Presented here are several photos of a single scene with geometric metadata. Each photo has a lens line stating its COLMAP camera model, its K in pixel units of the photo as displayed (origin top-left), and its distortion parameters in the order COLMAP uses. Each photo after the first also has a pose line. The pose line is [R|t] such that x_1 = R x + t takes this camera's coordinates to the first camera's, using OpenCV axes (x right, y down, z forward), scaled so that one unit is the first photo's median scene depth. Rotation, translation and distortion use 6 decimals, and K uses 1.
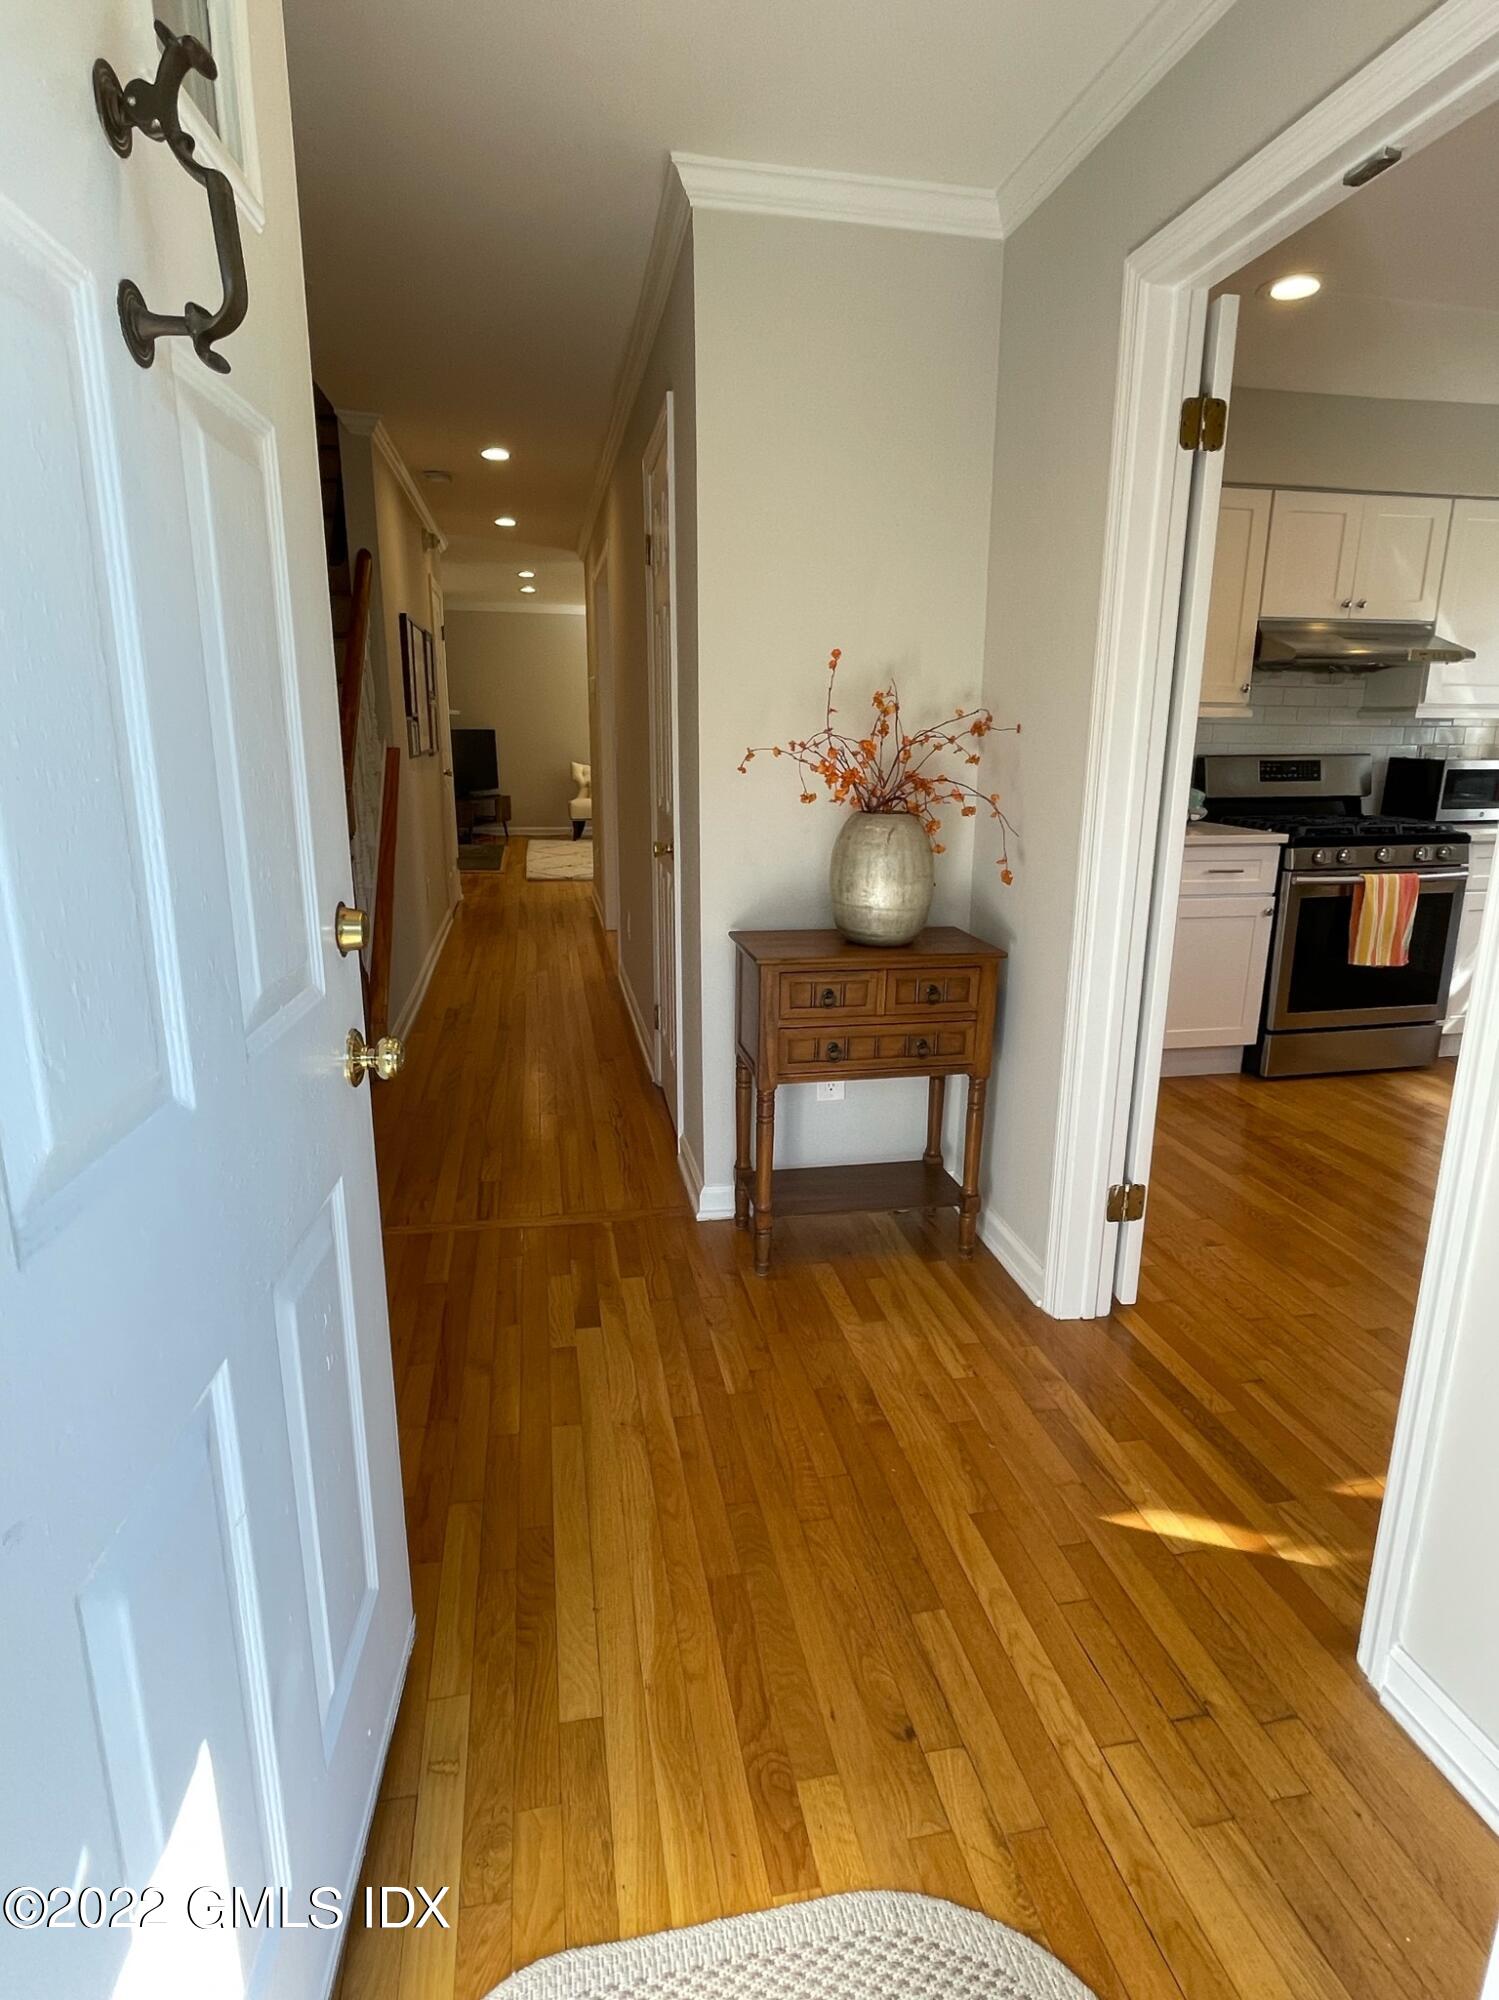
lens RADIAL K [[1086.4, 0, 760.2], [0, 1086.4, 998.7], [0, 0, 1]] dist [-0.018814, -0.000898]
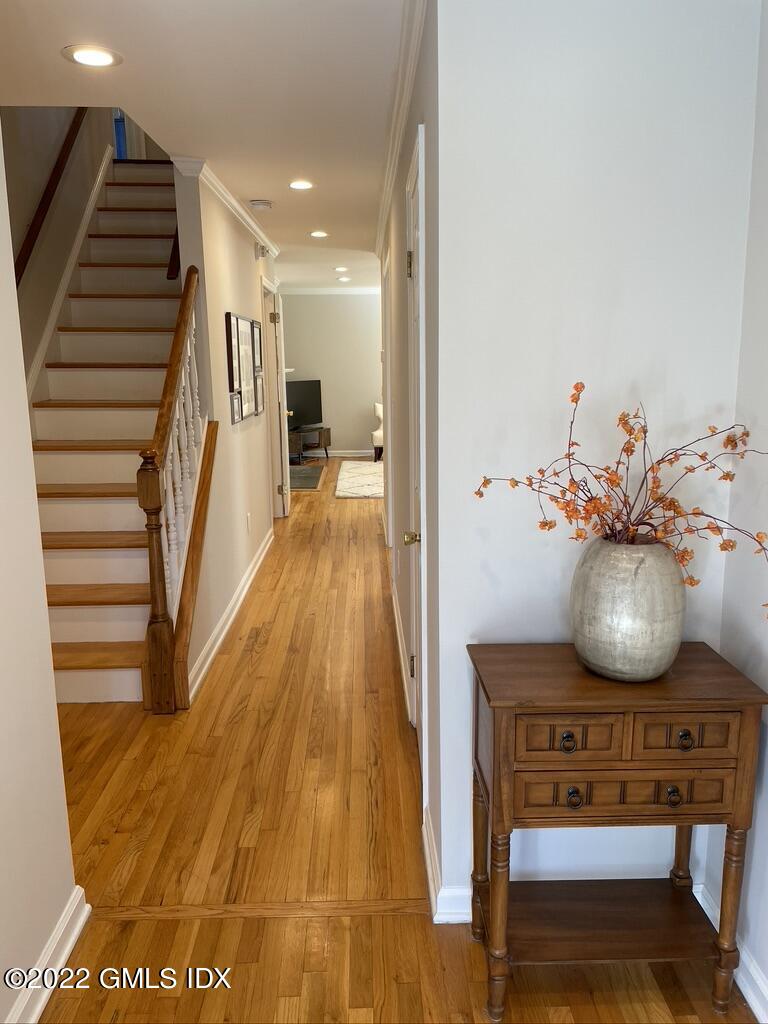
lens RADIAL K [[776.8, 0, 381.8], [0, 776.8, 510.9], [0, 0, 1]] dist [0.051936, -0.057909]
pose [[0.984981, 0.009153, -0.172420, 0.016369], [-0.019290, 0.998176, -0.057212, -0.137985], [0.171582, 0.059678, 0.983361, 0.263395]]
